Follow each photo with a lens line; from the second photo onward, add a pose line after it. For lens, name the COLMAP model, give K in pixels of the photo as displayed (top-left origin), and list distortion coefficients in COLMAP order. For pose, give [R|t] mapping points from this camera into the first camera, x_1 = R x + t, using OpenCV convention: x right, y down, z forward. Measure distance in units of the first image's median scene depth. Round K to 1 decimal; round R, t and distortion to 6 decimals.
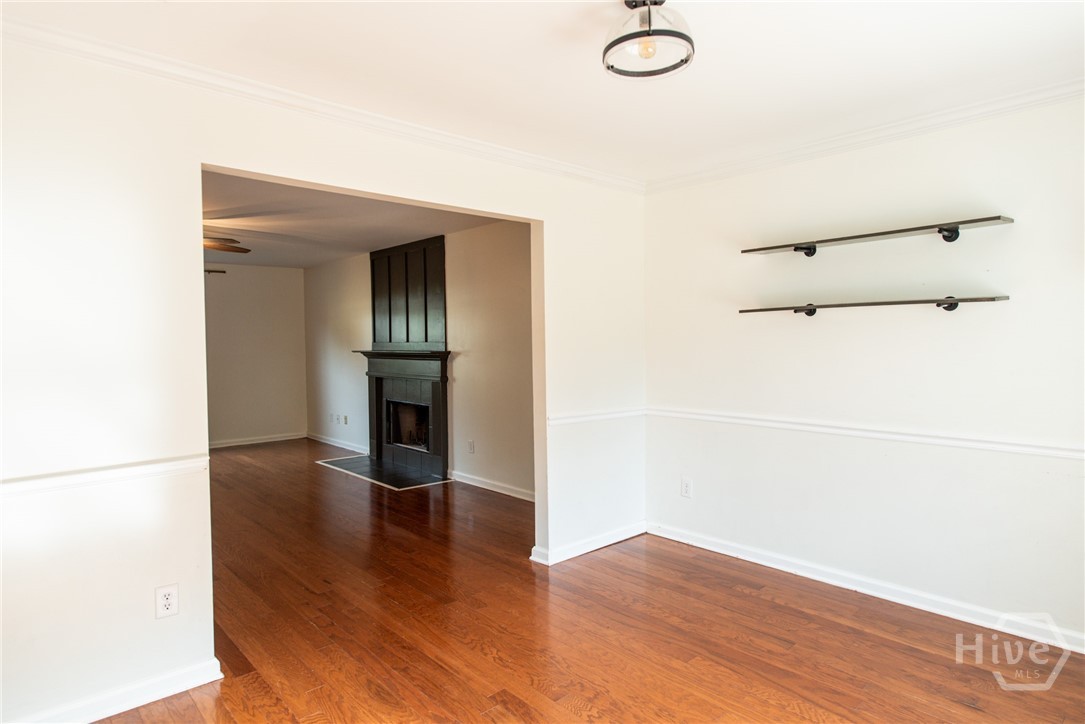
lens RADIAL K [[620.2, 0, 546.6], [0, 620.2, 364.6], [0, 0, 1]] dist [-0.001028, 0.000059]
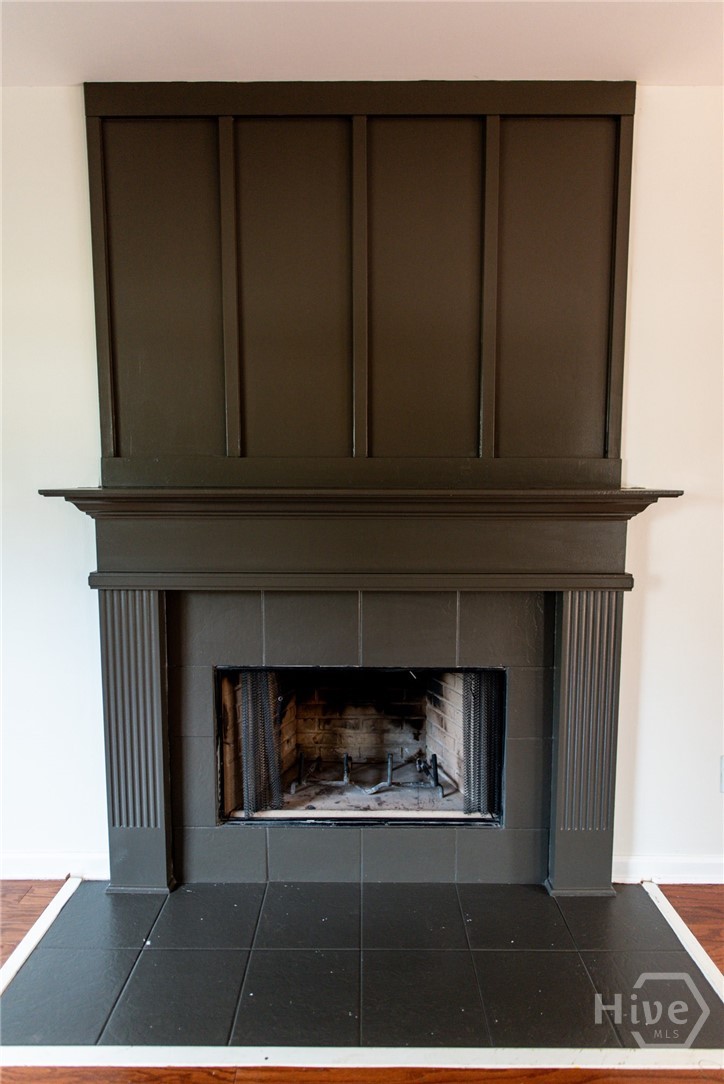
lens RADIAL K [[619.6, 0, 362.0], [0, 619.6, 542.0], [0, 0, 1]] dist [-0.001028, 0.000059]
pose [[0.676957, -0.067532, 0.732918, -0.405888], [0.026419, 0.997370, 0.067497, -0.015559], [-0.735548, -0.026330, 0.676960, 0.761429]]
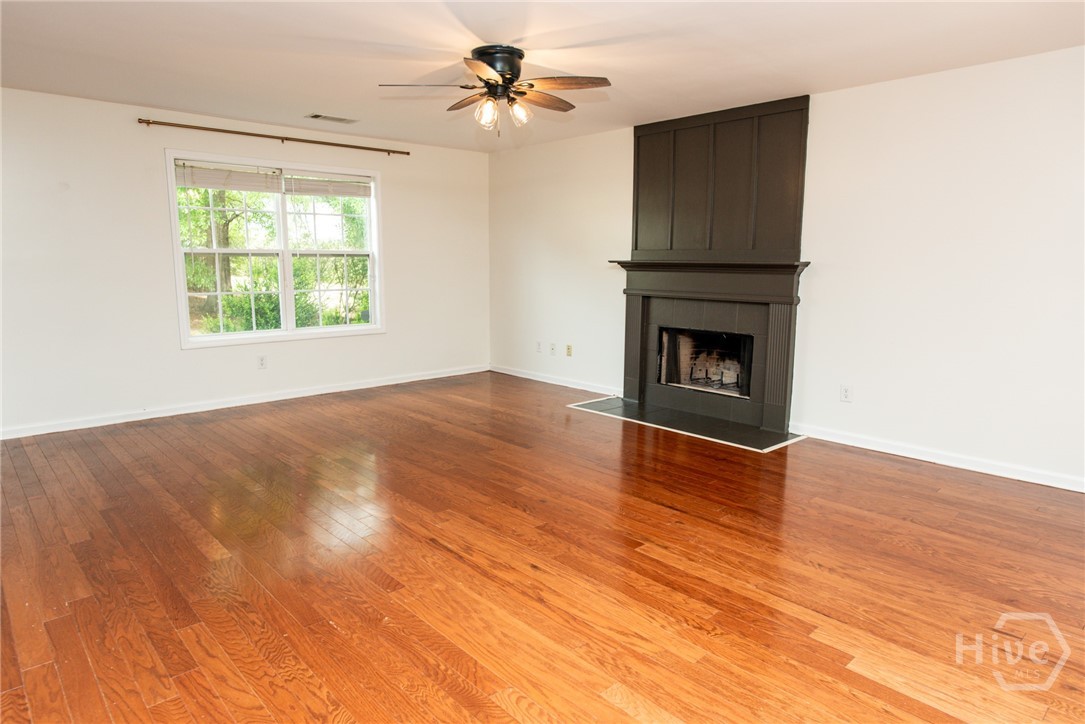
lens RADIAL K [[652.3, 0, 541.9], [0, 652.3, 364.3], [0, 0, 1]] dist [-0.003838, -0.001494]
pose [[0.999948, 0.009918, 0.002537, -0.398734], [-0.010152, 0.992679, 0.120353, 0.008165], [-0.001325, -0.120372, 0.992728, 0.196550]]
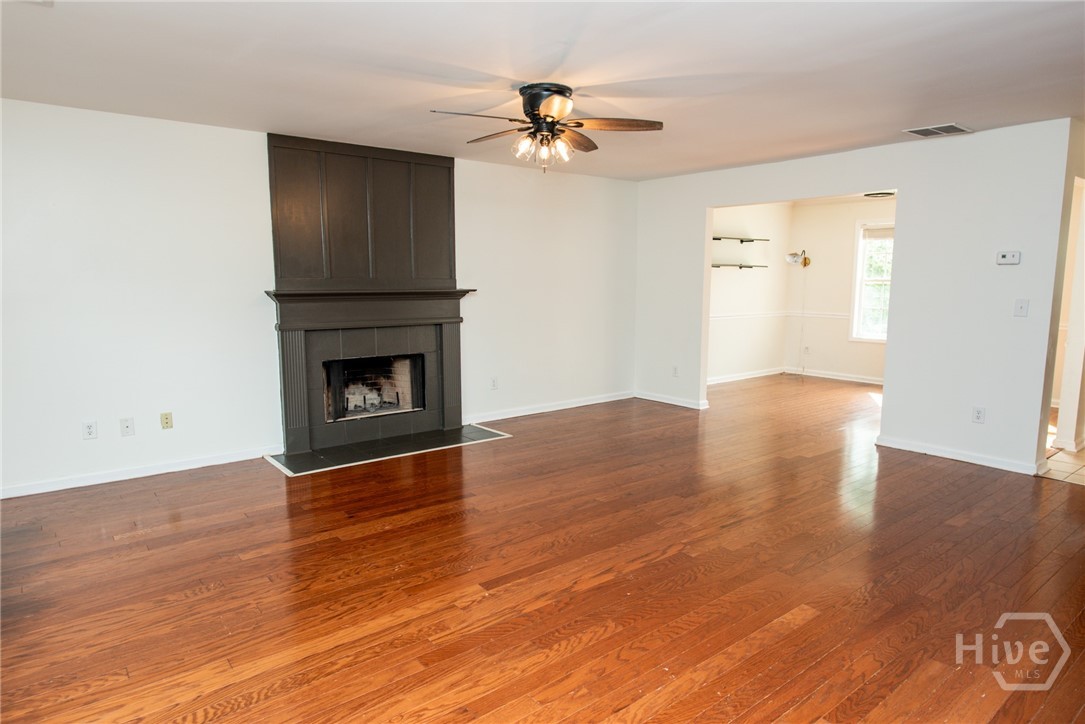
lens RADIAL K [[652.3, 0, 541.9], [0, 652.3, 364.3], [0, 0, 1]] dist [-0.003838, -0.001494]
pose [[0.070100, -0.127973, 0.989297, -0.955728], [0.037185, 0.991383, 0.125608, -0.022621], [-0.996847, 0.027982, 0.074255, 0.693062]]
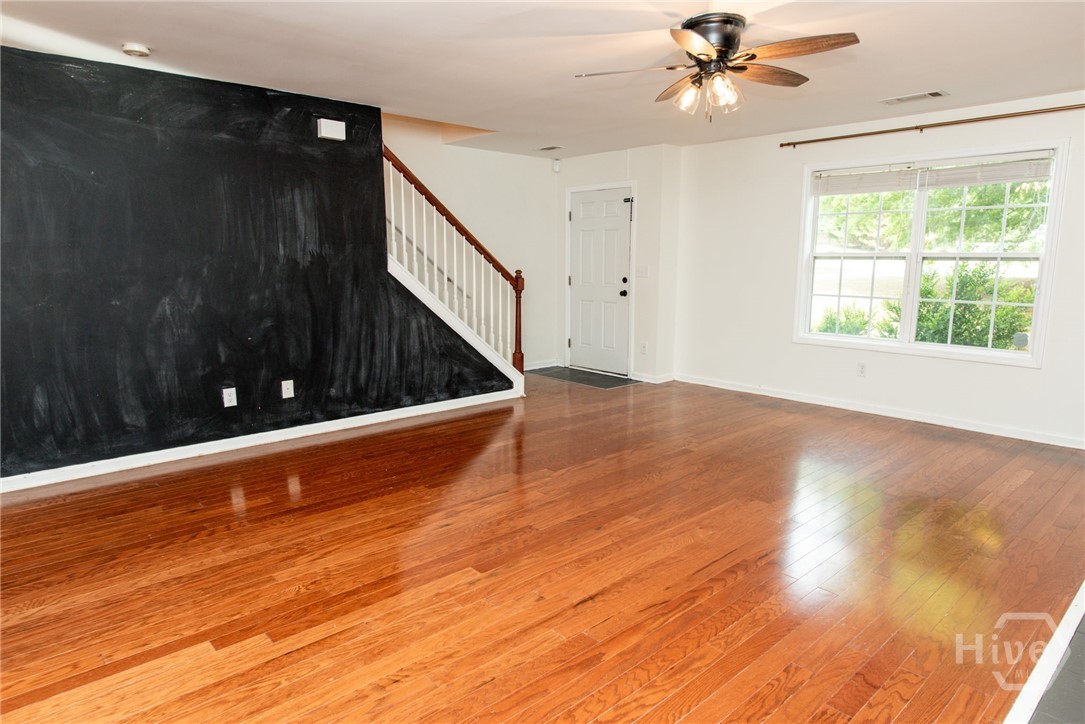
lens RADIAL K [[652.3, 0, 541.9], [0, 652.3, 364.3], [0, 0, 1]] dist [-0.003838, -0.001494]
pose [[-0.004382, 0.169858, -0.985459, 0.021282], [-0.040681, 0.984622, 0.169895, -0.016864], [0.999163, 0.040834, 0.002595, 0.618024]]
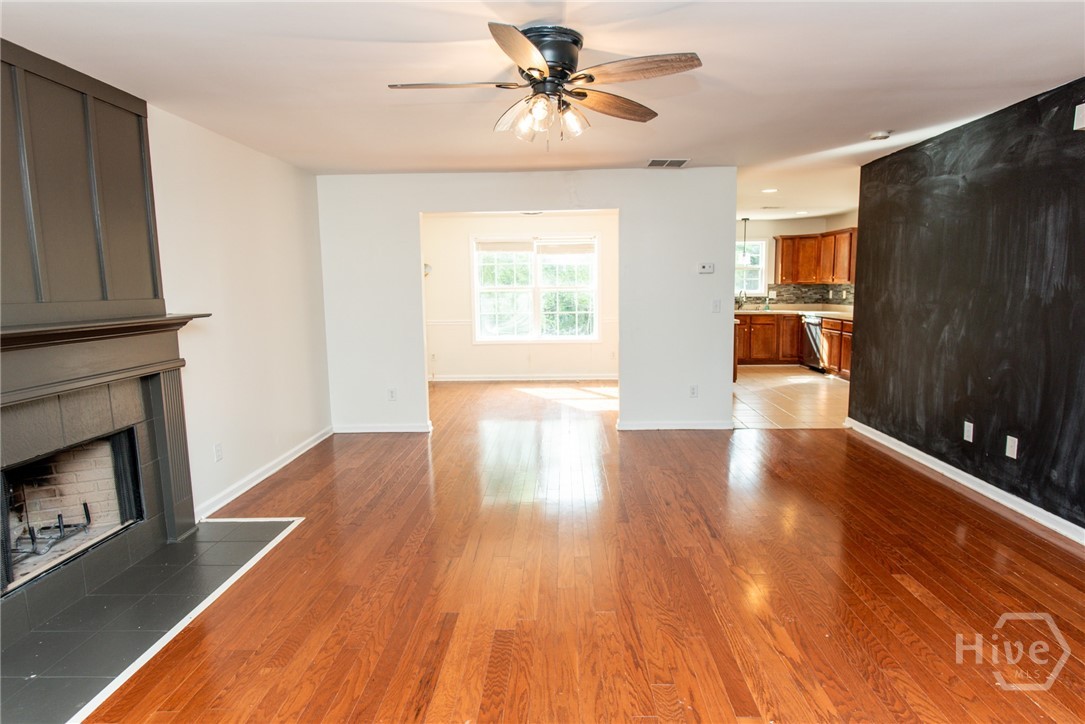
lens RADIAL K [[620.2, 0, 546.6], [0, 620.2, 364.6], [0, 0, 1]] dist [-0.001028, 0.000059]
pose [[-0.718146, -0.074223, 0.691923, -0.692562], [0.047589, 0.986730, 0.155239, -0.040007], [-0.694263, 0.144412, -0.705084, 0.999239]]
